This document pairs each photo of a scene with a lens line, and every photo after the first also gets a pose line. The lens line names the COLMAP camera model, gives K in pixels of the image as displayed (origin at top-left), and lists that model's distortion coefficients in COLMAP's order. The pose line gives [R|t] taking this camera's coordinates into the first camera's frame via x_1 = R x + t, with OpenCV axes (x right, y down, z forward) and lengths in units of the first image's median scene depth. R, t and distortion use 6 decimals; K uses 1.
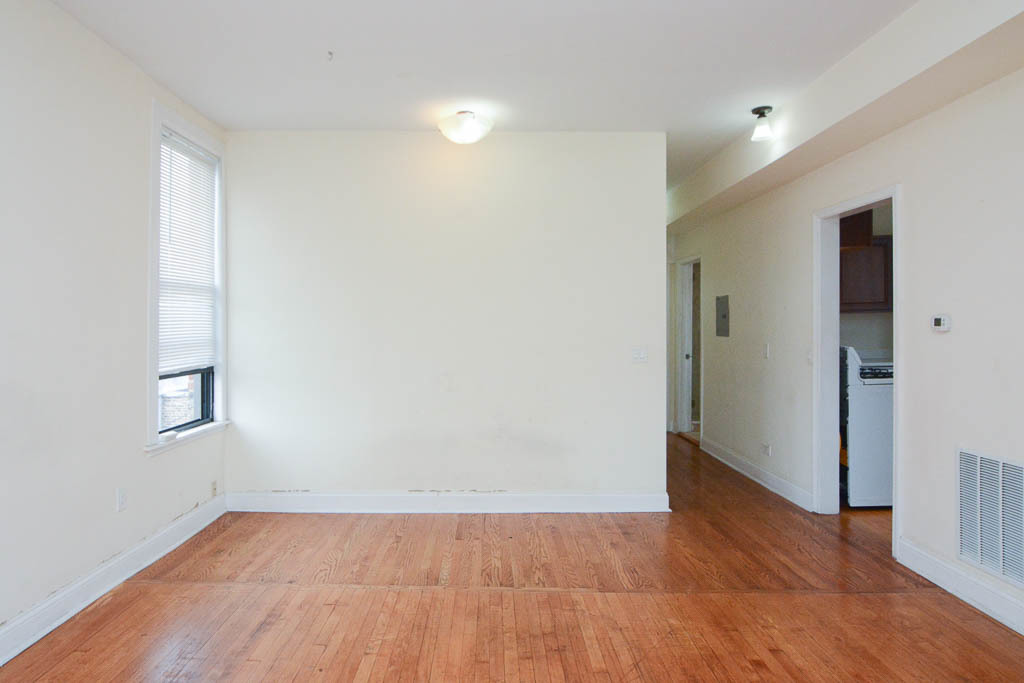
lens RADIAL K [[598.8, 0, 469.7], [0, 598.8, 313.1], [0, 0, 1]] dist [0.004528, -0.013026]
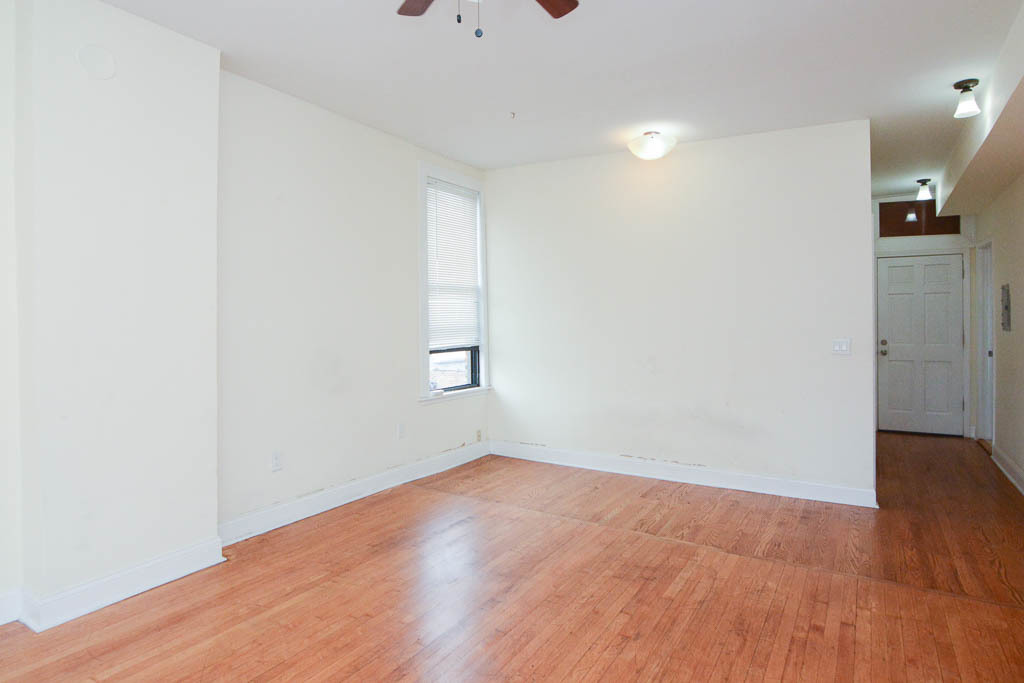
lens RADIAL K [[562.9, 0, 521.9], [0, 562.9, 321.1], [0, 0, 1]] dist [-0.001368, -0.008341]
pose [[0.880386, 0.007896, -0.474192, 0.291343], [0.005769, 0.999609, 0.027355, -0.002255], [0.474223, -0.026819, 0.879996, -0.083124]]
